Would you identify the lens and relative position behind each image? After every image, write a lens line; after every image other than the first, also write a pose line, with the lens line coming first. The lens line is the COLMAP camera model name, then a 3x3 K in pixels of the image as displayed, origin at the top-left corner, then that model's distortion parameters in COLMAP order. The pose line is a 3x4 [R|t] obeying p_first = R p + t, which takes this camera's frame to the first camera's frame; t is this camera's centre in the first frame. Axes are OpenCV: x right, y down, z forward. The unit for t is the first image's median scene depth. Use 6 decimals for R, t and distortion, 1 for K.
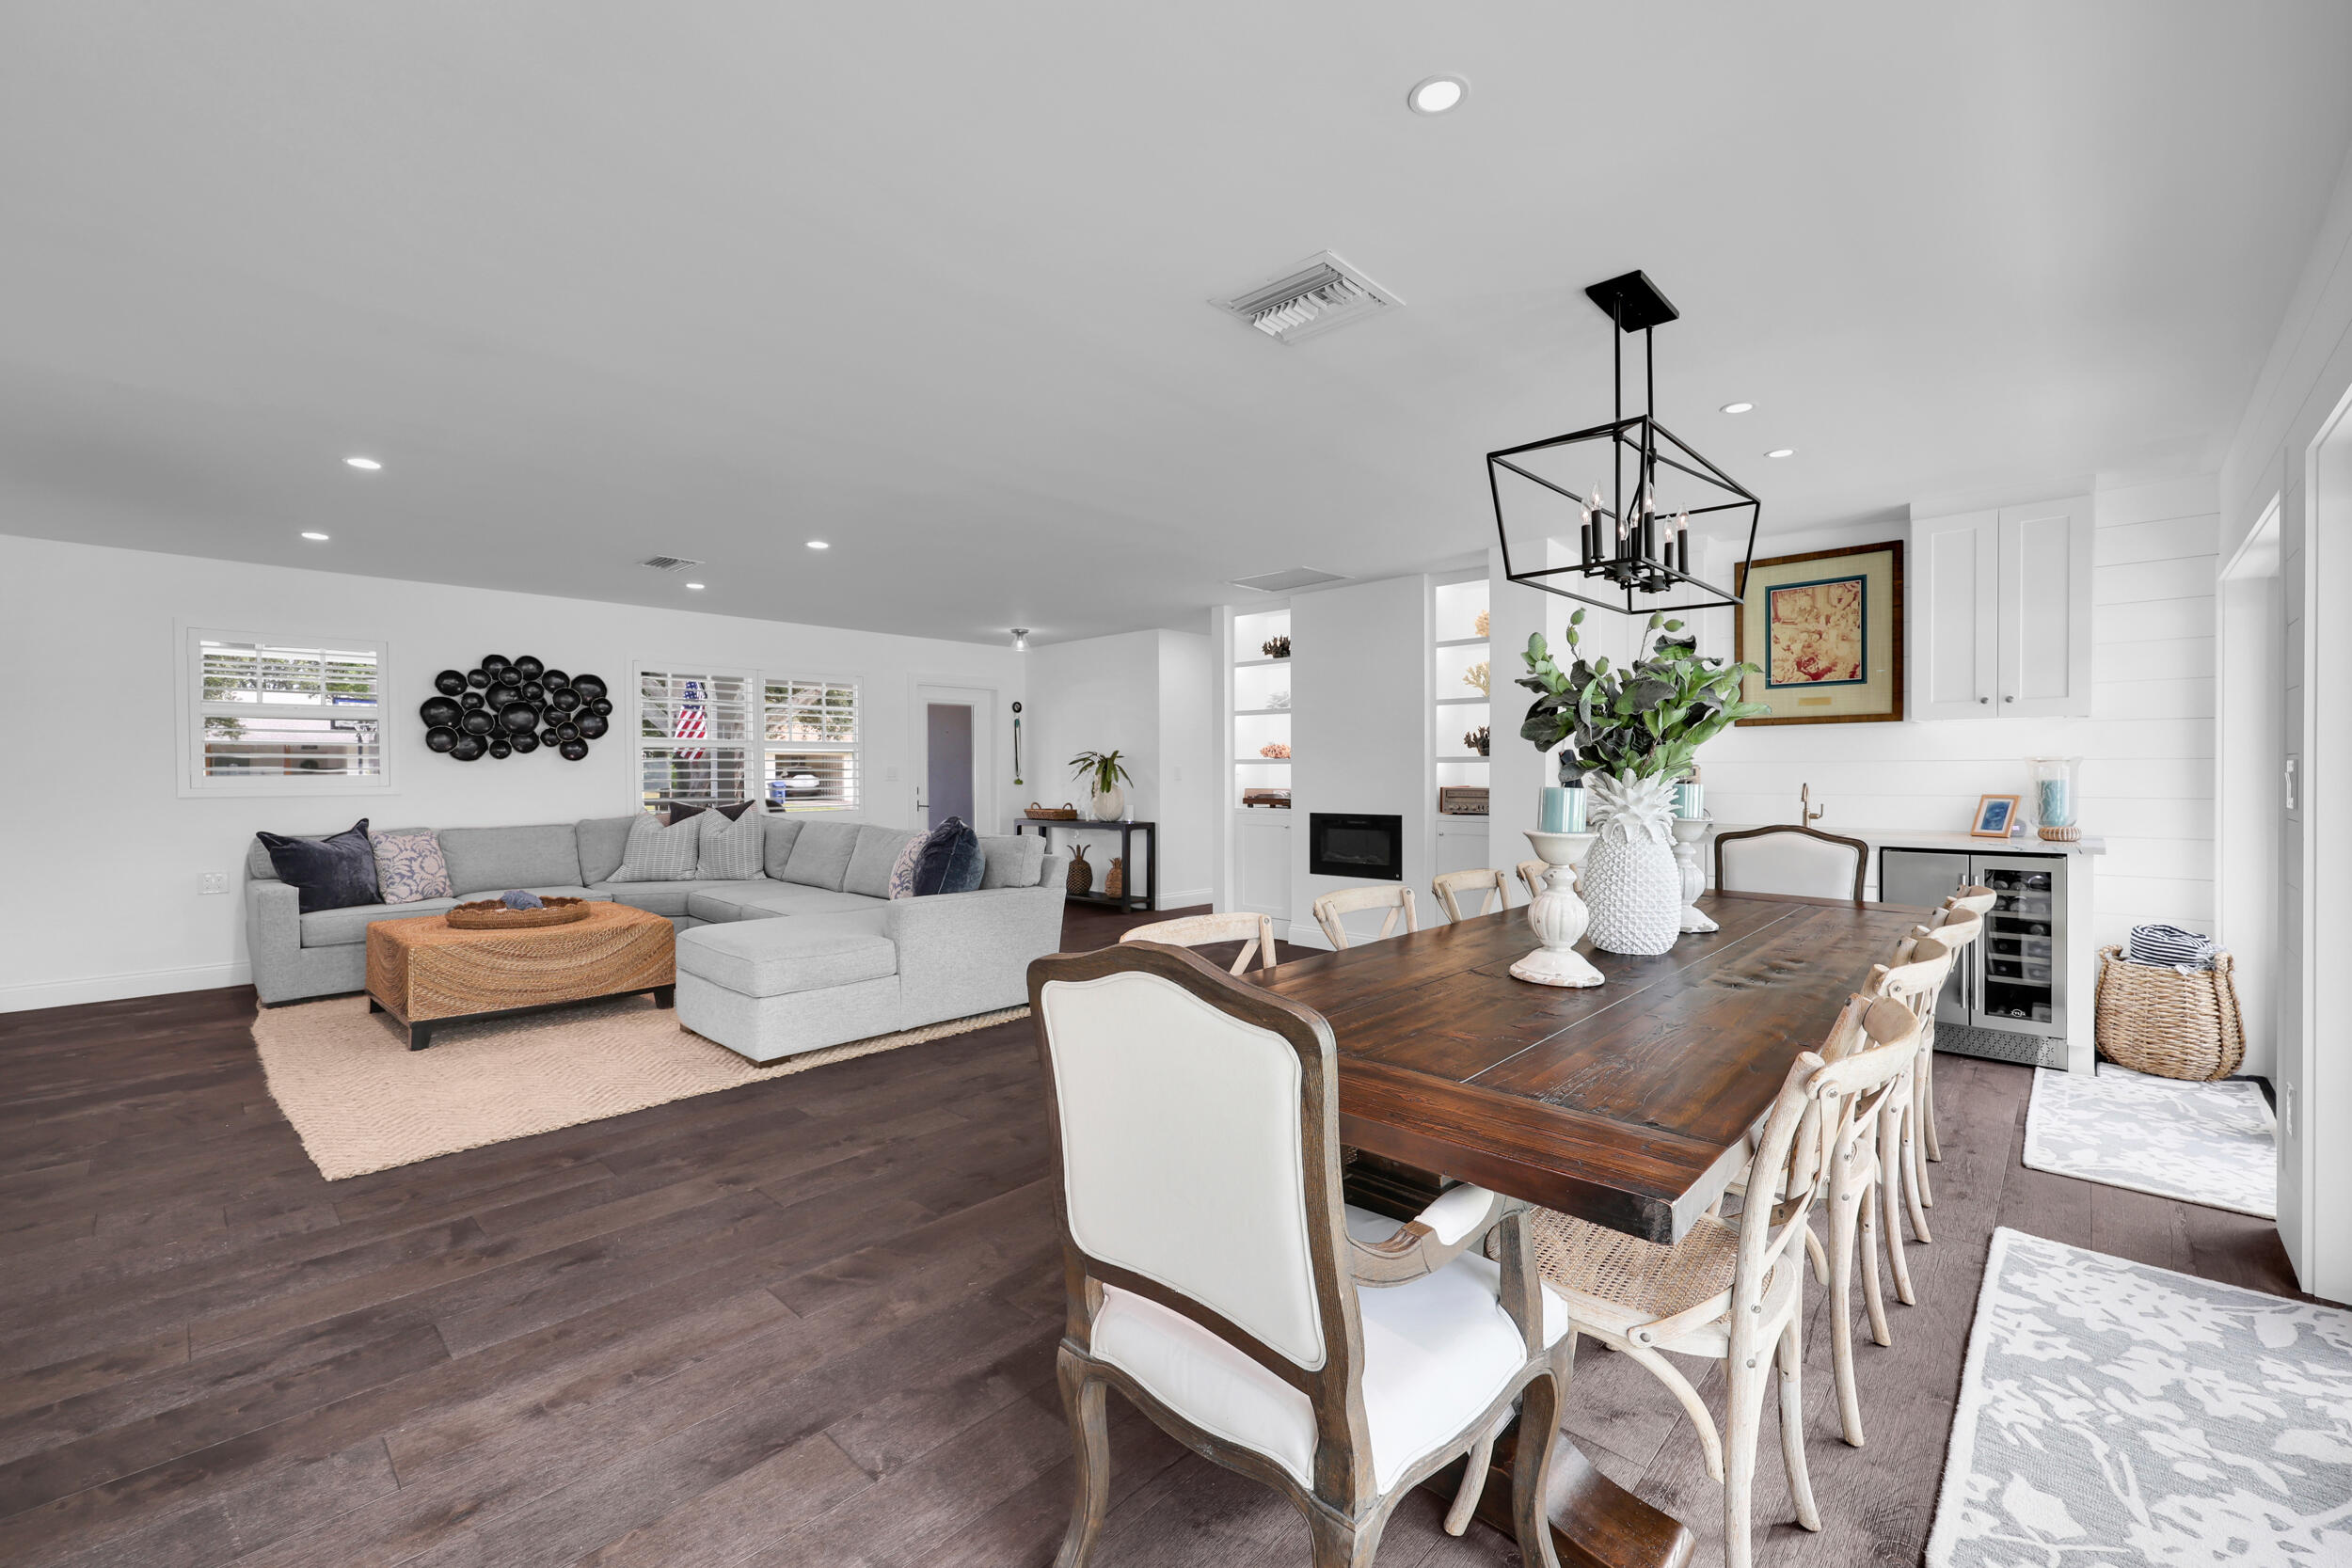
lens RADIAL K [[960.9, 0, 1168.0], [0, 960.9, 790.1], [0, 0, 1]] dist [0.001774, 0.000997]
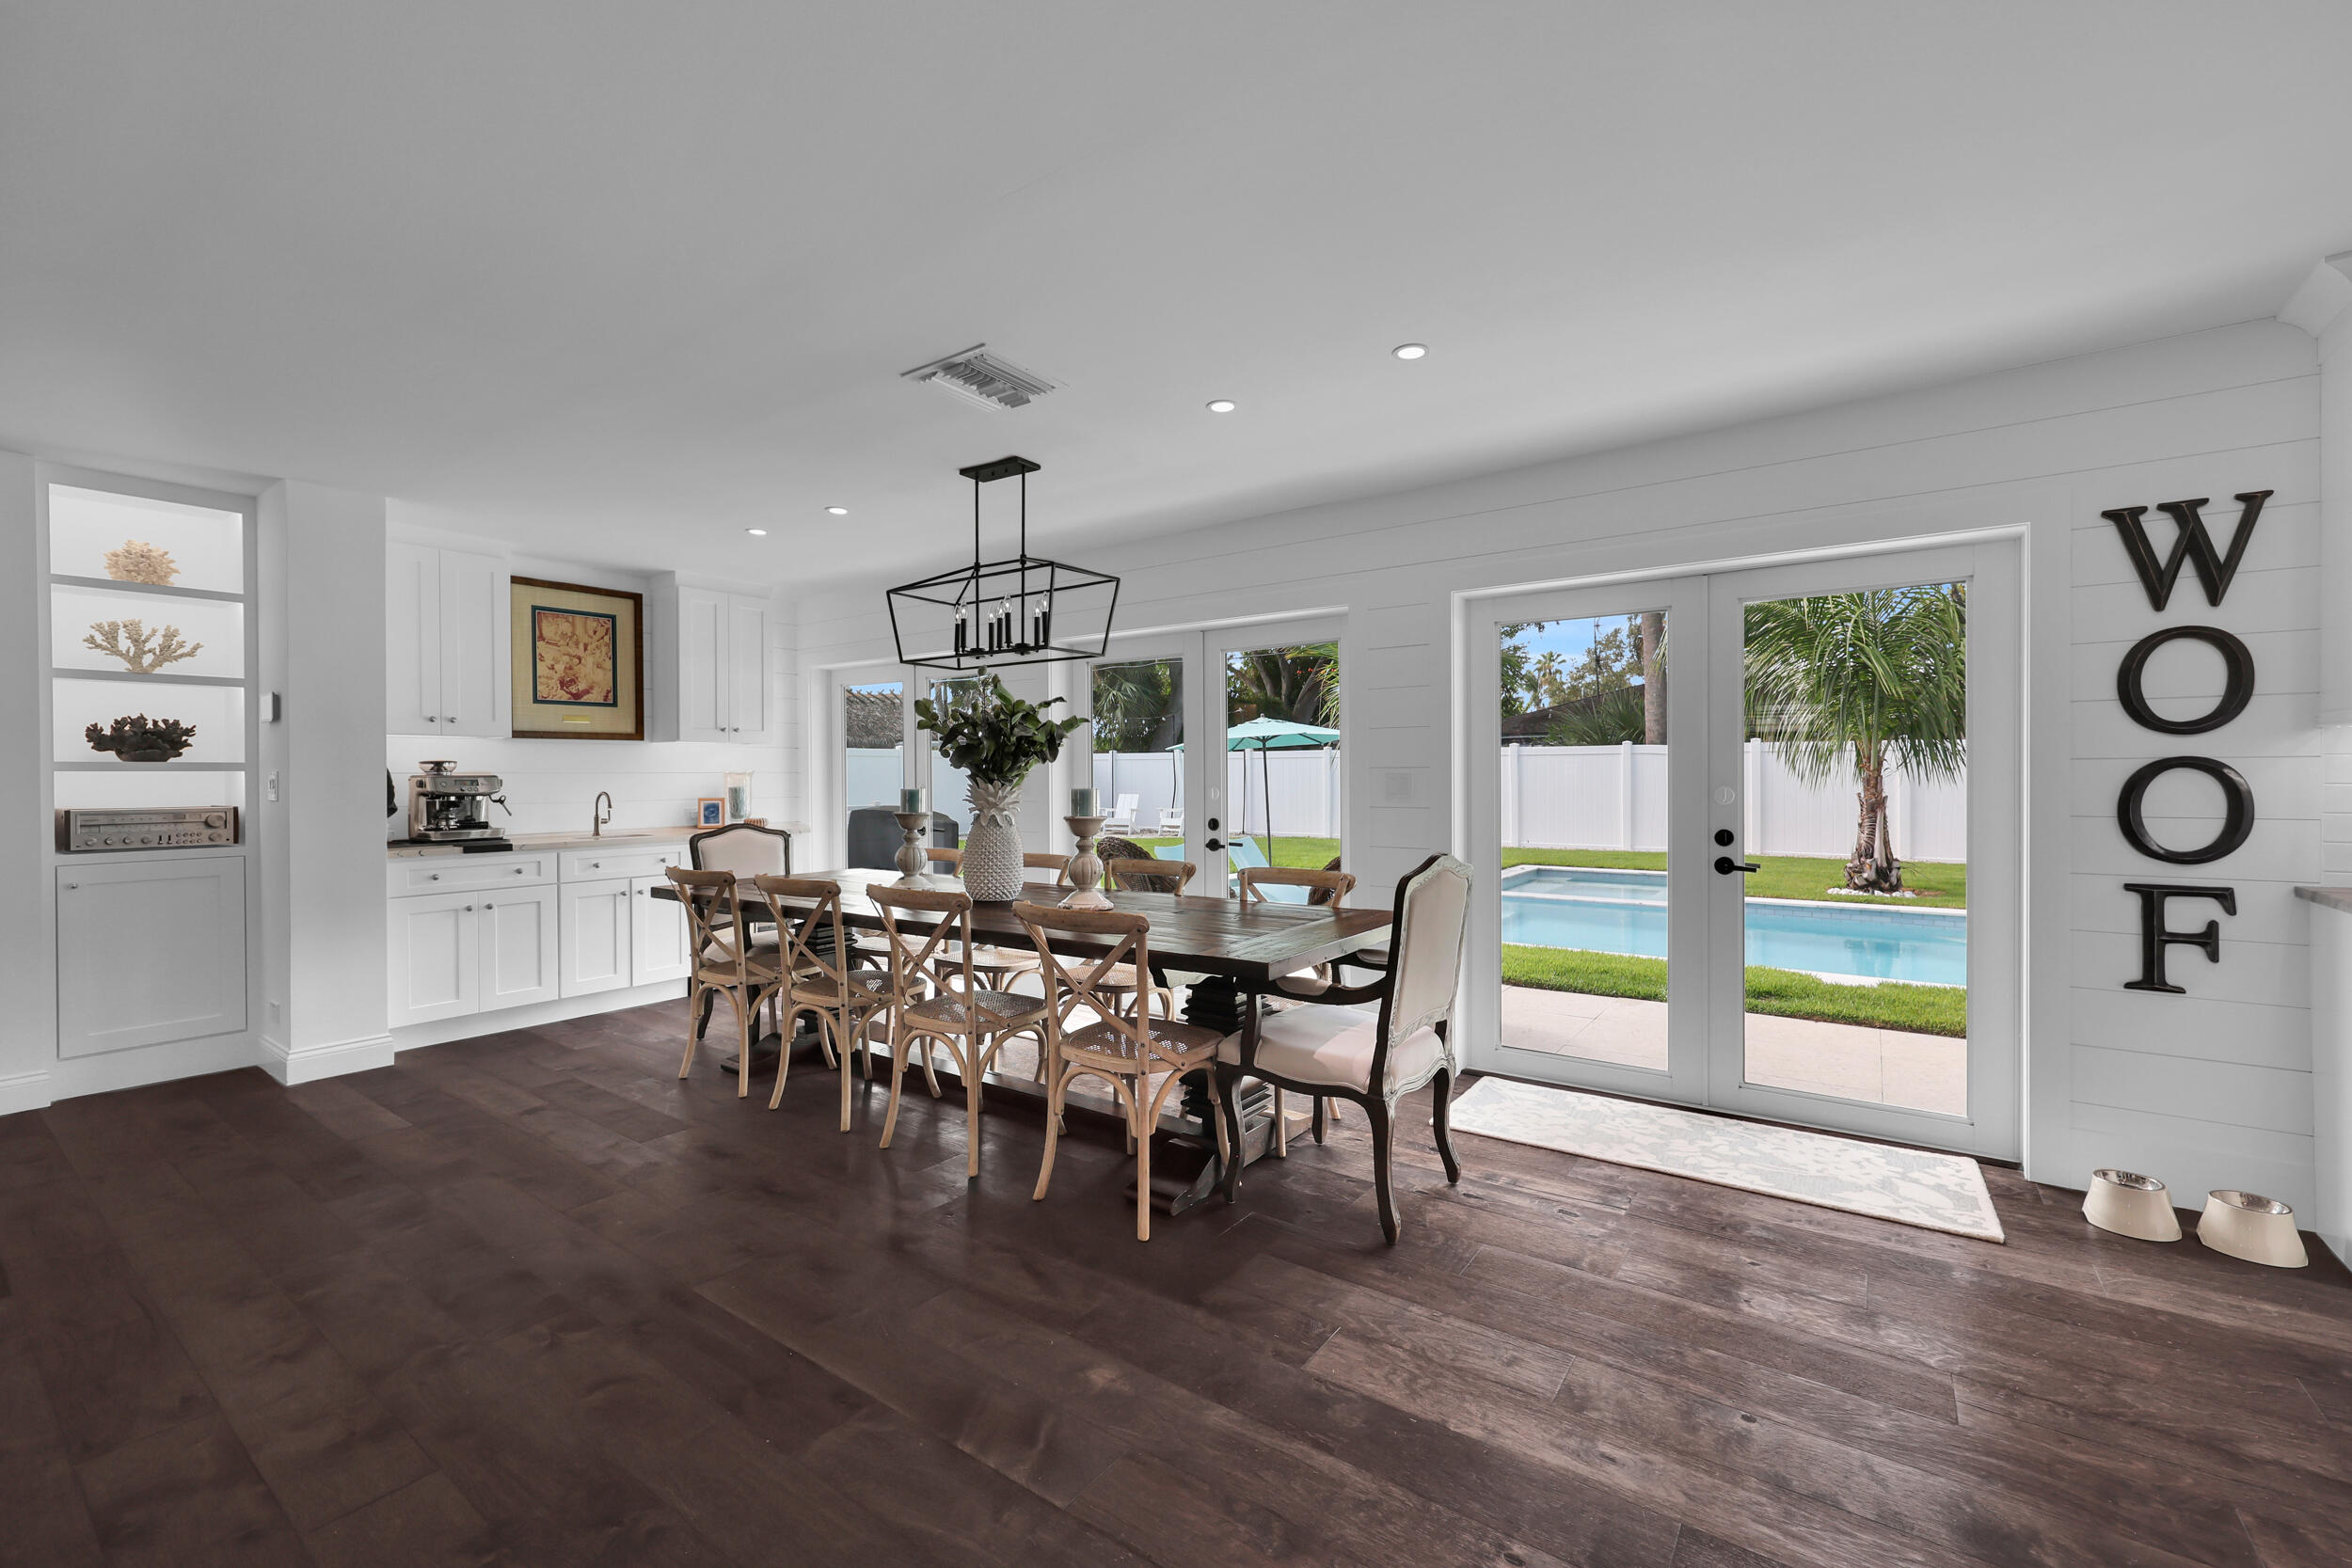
lens RADIAL K [[960.9, 0, 1174.0], [0, 960.9, 779.5], [0, 0, 1]] dist [0.001774, 0.000997]
pose [[-0.136274, -0.000290, 0.990671, -0.442326], [0.025973, 0.999655, 0.003865, -0.006951], [-0.990331, 0.026258, -0.136219, 0.393944]]
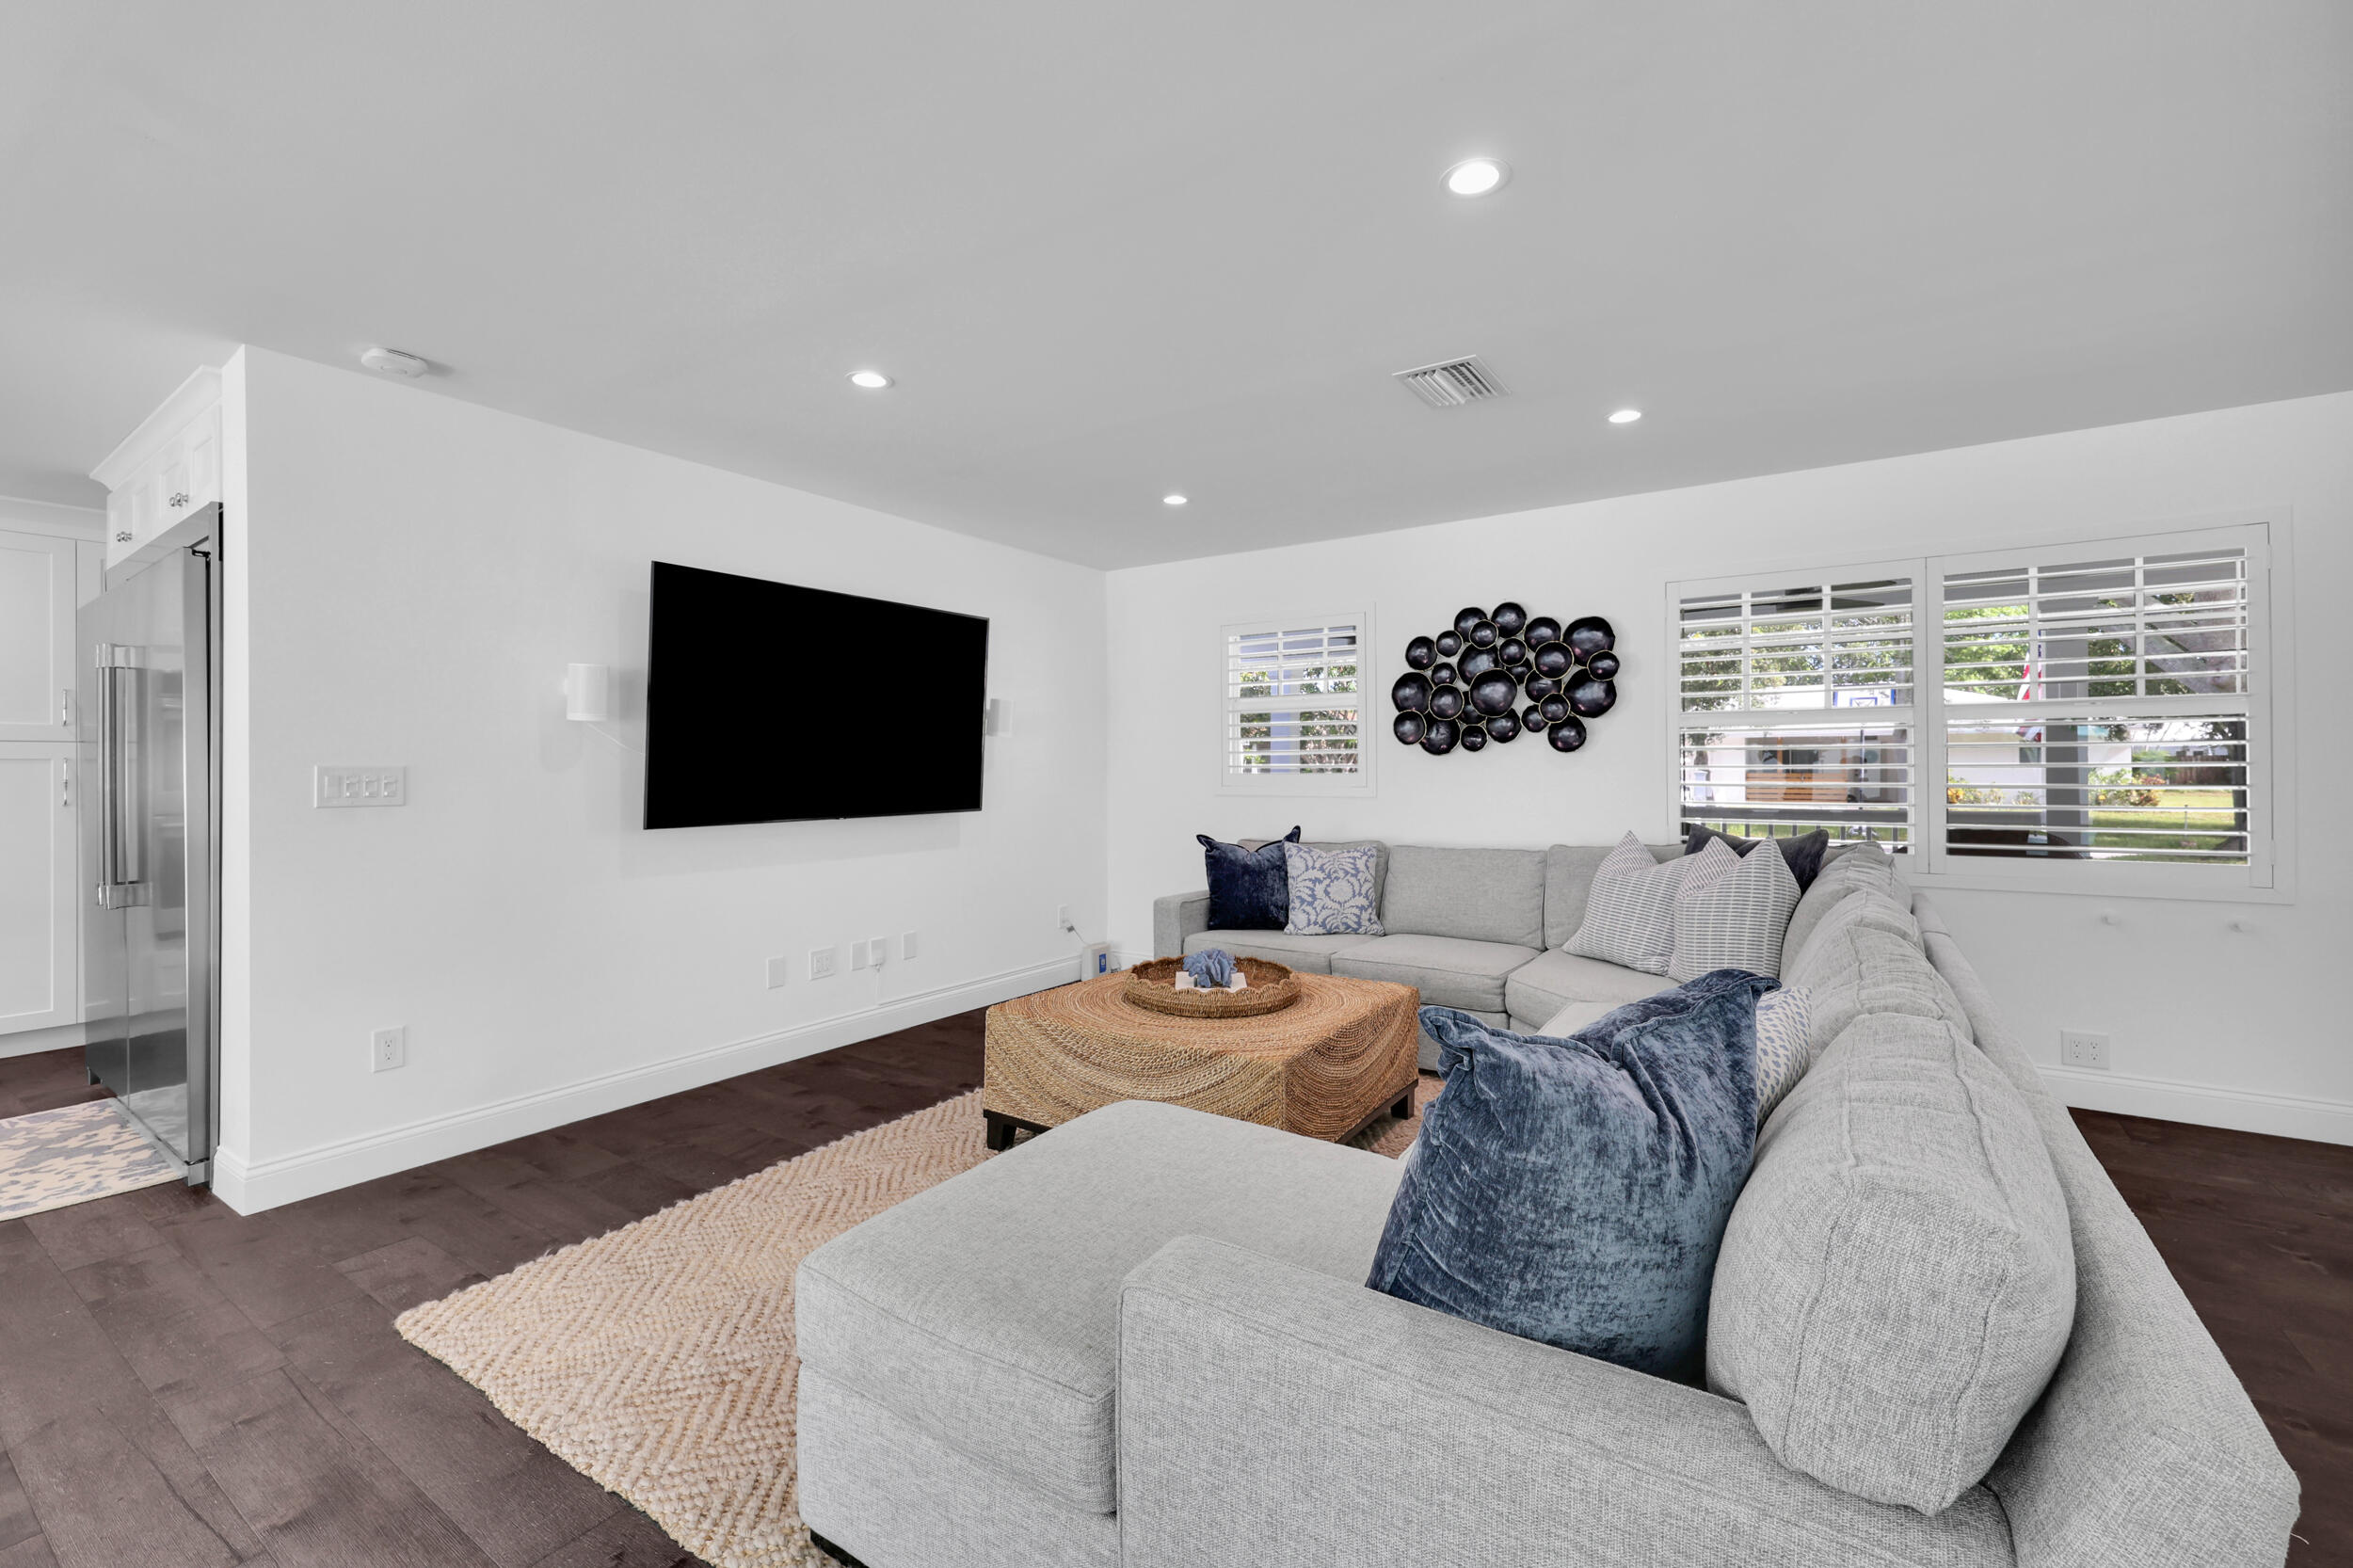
lens RADIAL K [[980.8, 0, 1181.7], [0, 980.8, 761.4], [0, 0, 1]] dist [0.002013, 0.002680]
pose [[0.167385, -0.004510, -0.985881, -0.009008], [-0.015430, 0.999855, -0.007194, -0.017788], [0.985771, 0.016417, 0.167291, 0.721662]]
